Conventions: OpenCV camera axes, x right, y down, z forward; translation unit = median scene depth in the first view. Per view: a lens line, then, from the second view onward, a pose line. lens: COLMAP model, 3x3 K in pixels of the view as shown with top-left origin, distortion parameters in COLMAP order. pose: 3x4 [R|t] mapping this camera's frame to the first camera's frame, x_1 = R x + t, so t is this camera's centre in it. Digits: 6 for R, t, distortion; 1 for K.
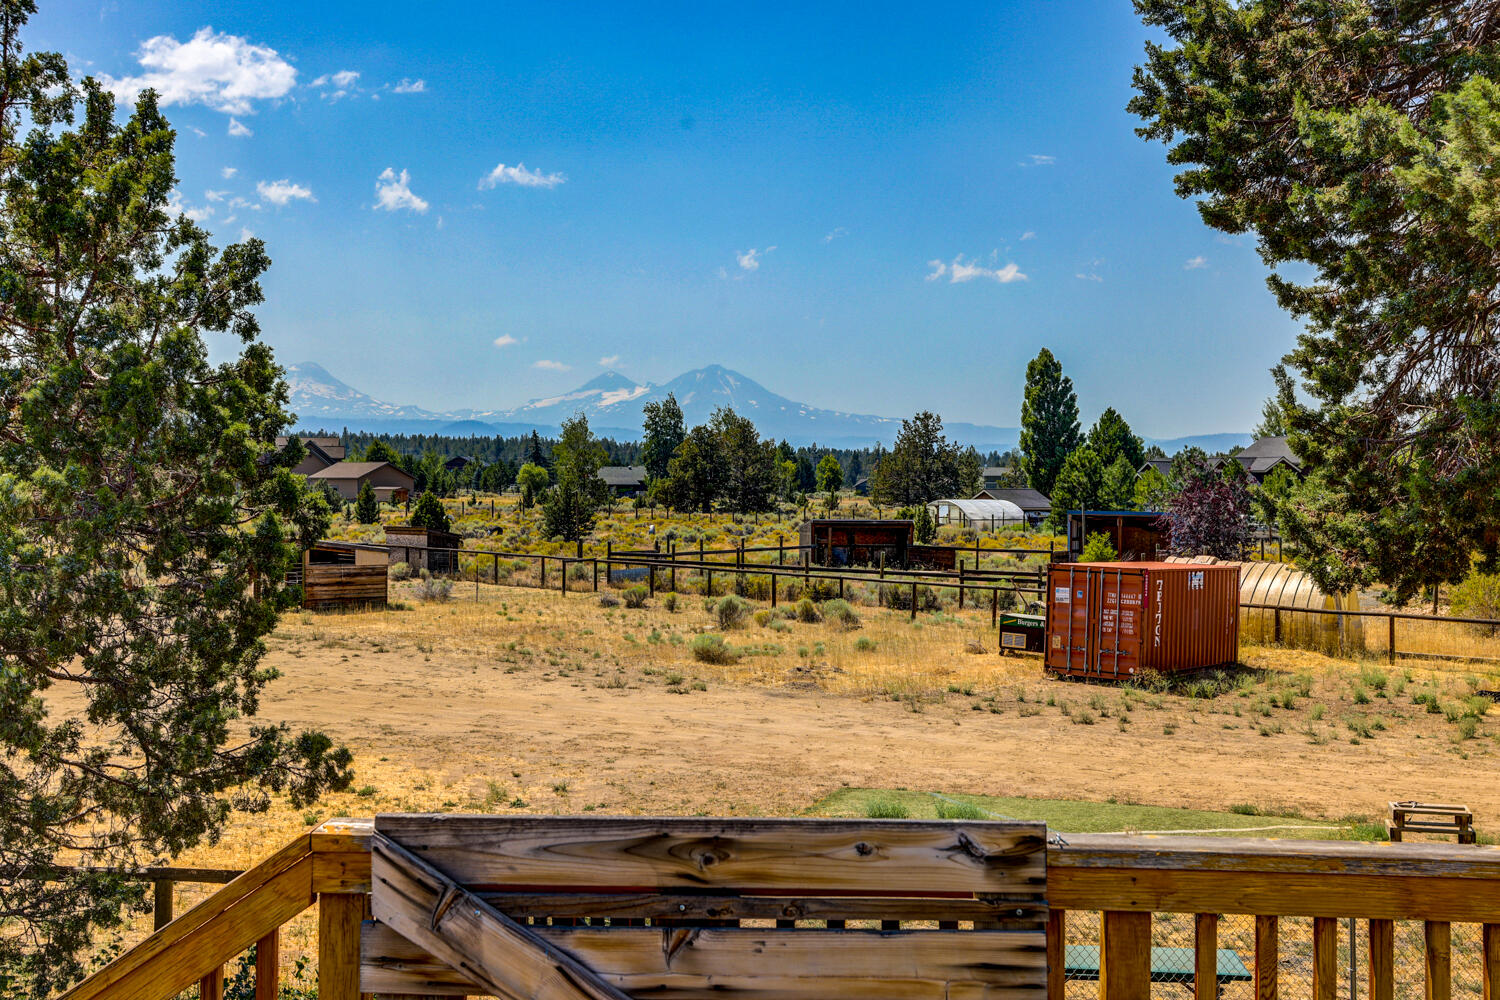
lens RADIAL K [[1725.2, 0, 777.6], [0, 1725.2, 485.5], [0, 0, 1]] dist [0.054827, 0.000000]
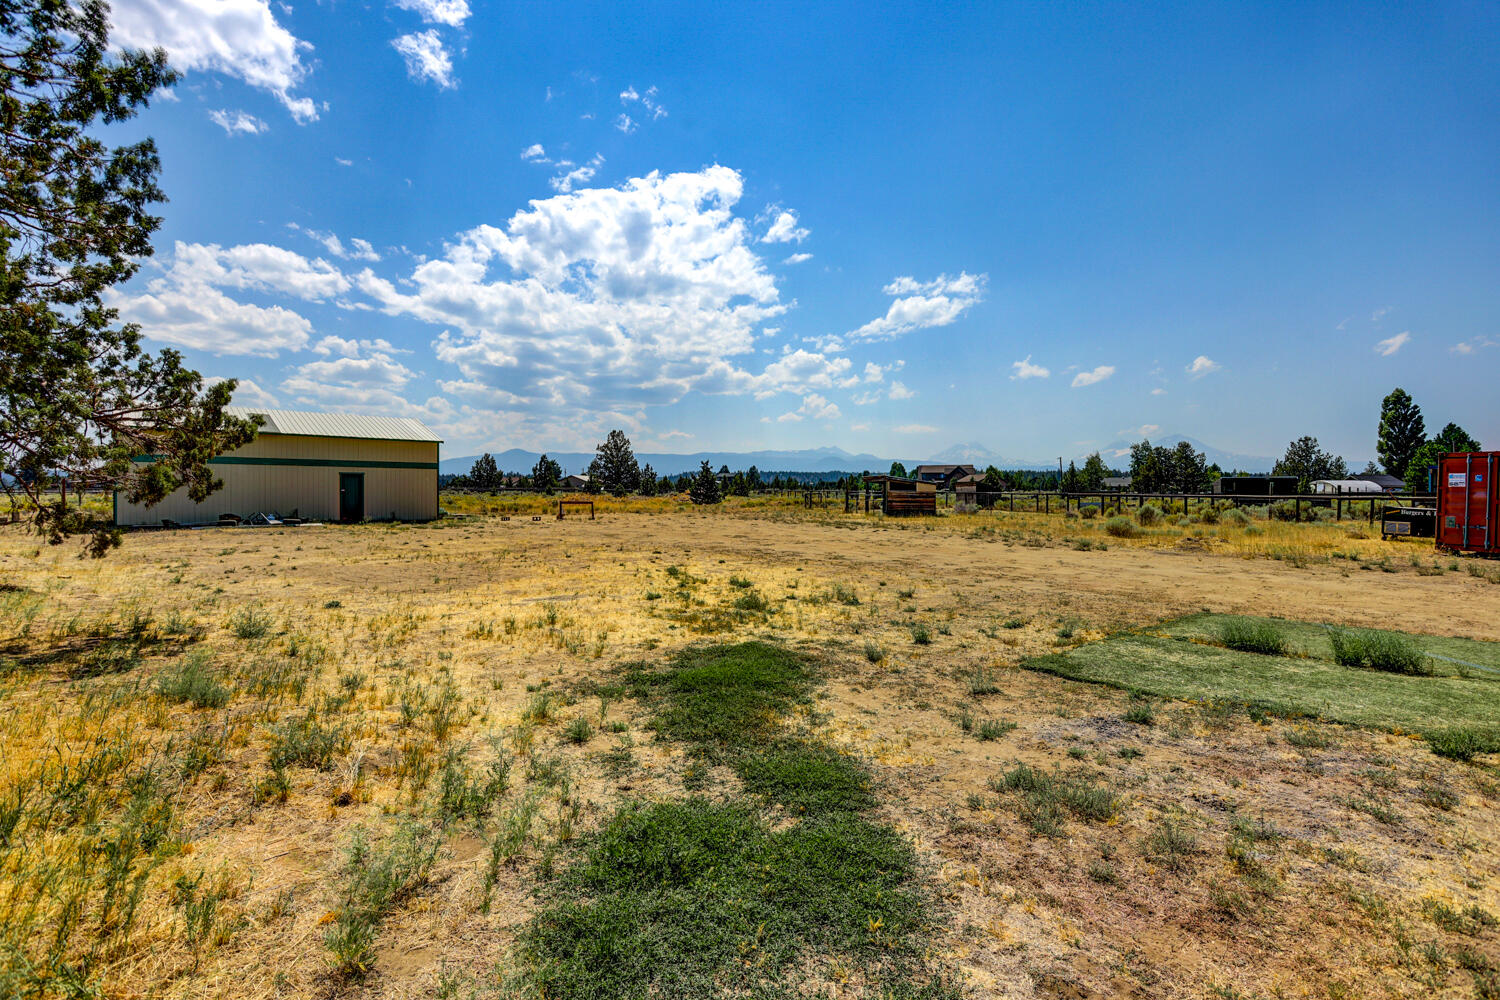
lens RADIAL K [[752.5, 0, 771.0], [0, 752.5, 497.7], [0, 0, 1]] dist [-0.032187, 0.017846]
pose [[0.858190, -0.005657, -0.513302, 0.022127], [0.002845, 0.999976, -0.006264, 0.056604], [0.513325, 0.003915, 0.858185, 0.265094]]
